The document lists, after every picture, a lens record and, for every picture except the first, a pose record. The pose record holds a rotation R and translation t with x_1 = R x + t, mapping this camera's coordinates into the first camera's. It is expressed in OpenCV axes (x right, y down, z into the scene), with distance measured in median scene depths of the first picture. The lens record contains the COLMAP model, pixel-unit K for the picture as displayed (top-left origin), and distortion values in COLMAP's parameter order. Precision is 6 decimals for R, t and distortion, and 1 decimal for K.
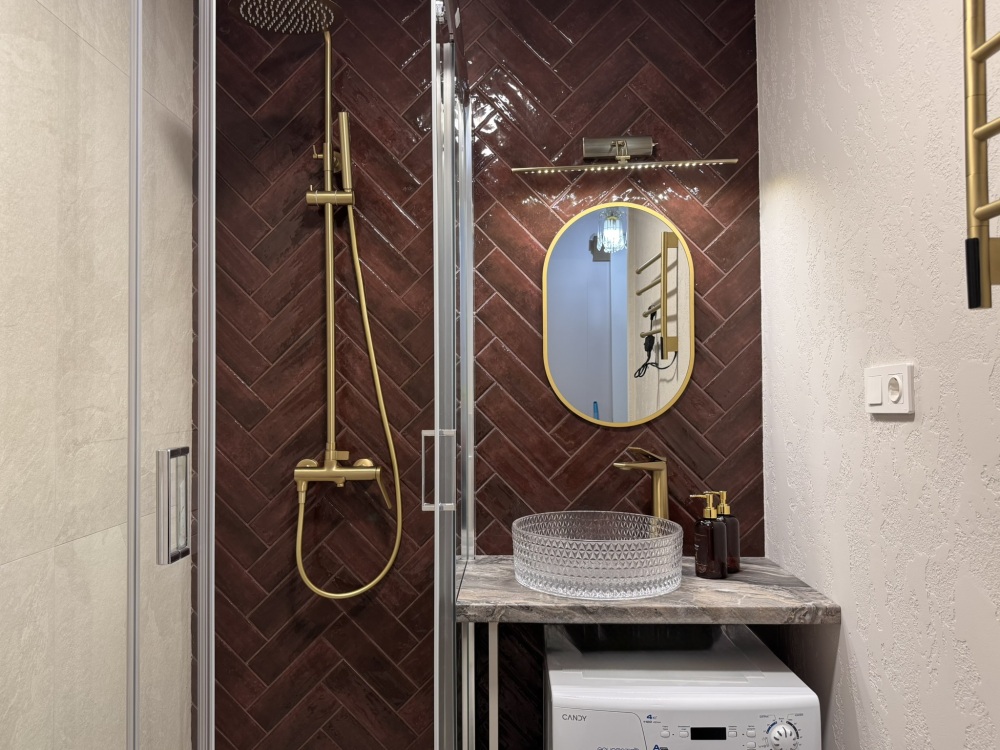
lens RADIAL K [[759.5, 0, 495.8], [0, 759.5, 374.2], [0, 0, 1]] dist [0.052282, -0.048482]
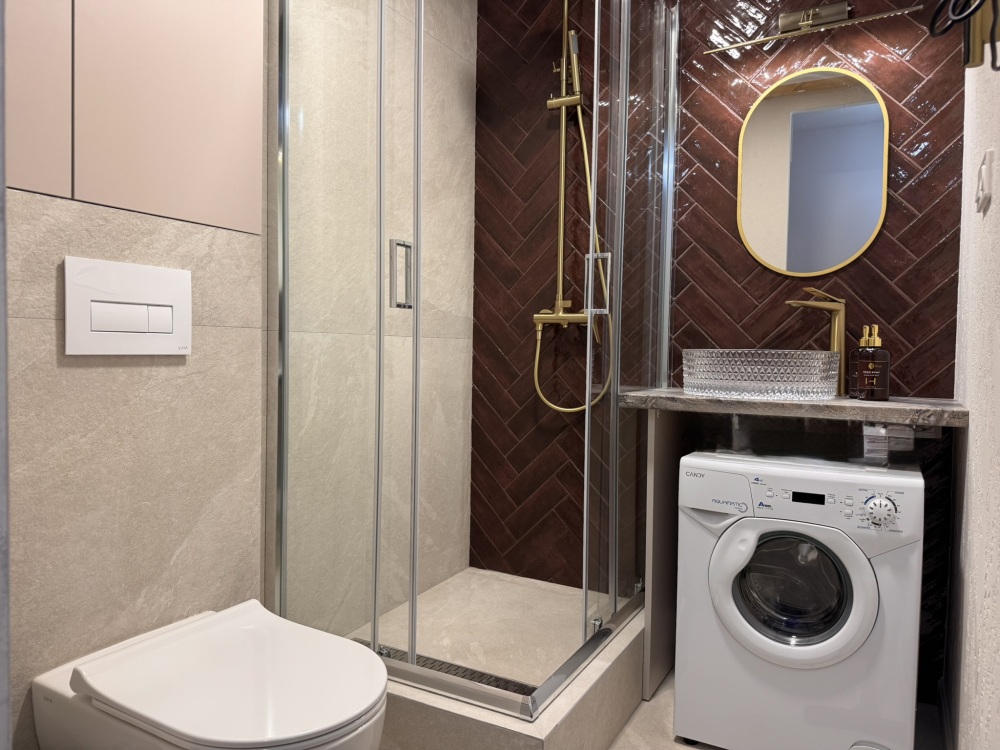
lens RADIAL K [[711.3, 0, 479.6], [0, 711.3, 372.4], [0, 0, 1]] dist [0.056061, -0.070162]
pose [[0.877793, 0.039775, -0.477386, 0.252130], [-0.011595, 0.998019, 0.061832, 0.151045], [0.478900, -0.048741, 0.876515, -0.146569]]
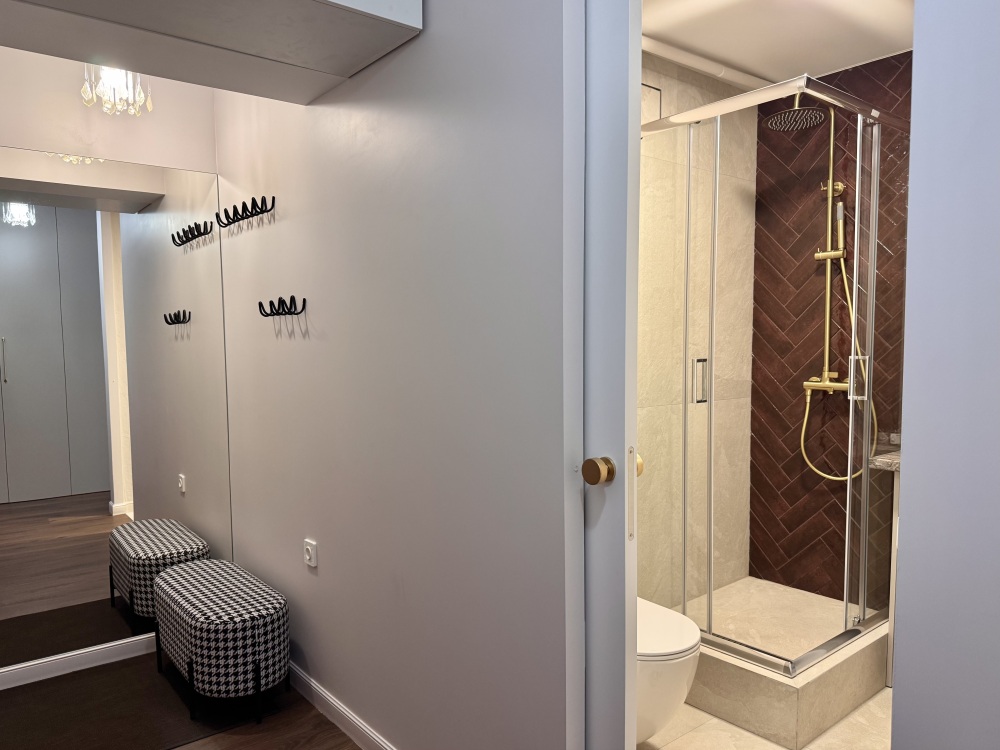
lens RADIAL K [[711.3, 0, 486.0], [0, 711.3, 393.8], [0, 0, 1]] dist [0.056061, -0.070162]
pose [[0.647486, 0.056001, -0.760017, 0.486432], [0.021976, 0.995510, 0.092075, -0.010337], [0.761761, -0.076319, 0.643347, -0.556583]]
